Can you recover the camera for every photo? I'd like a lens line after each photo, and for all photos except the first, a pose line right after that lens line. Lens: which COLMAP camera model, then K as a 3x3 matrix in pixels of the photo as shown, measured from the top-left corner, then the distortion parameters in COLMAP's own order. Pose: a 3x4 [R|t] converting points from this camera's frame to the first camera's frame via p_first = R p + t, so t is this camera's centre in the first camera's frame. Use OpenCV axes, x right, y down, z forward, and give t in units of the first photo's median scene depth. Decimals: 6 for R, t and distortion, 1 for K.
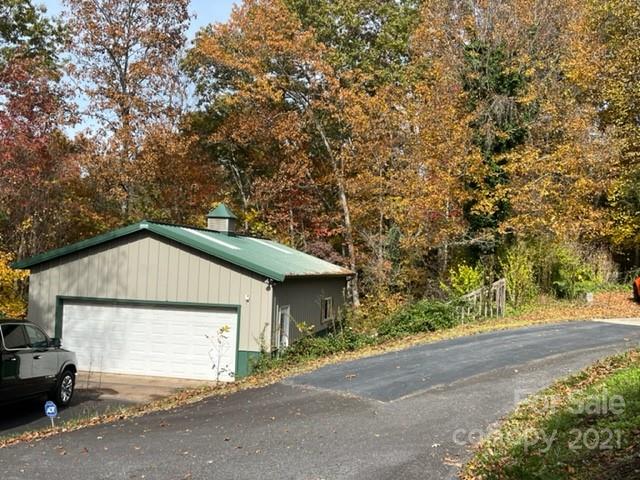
lens RADIAL K [[644.0, 0, 318.1], [0, 644.0, 243.4], [0, 0, 1]] dist [0.003445, 0.000000]
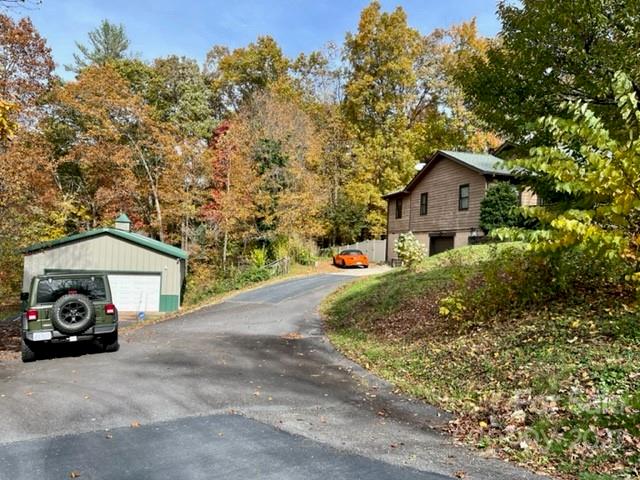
lens RADIAL K [[474.0, 0, 320.7], [0, 474.0, 238.6], [0, 0, 1]] dist [0.005913, -0.018903]
pose [[0.881699, 0.010064, 0.471705, -0.349990], [-0.023701, 0.999455, 0.022978, -0.045455], [-0.471216, -0.031440, 0.881457, -0.458303]]
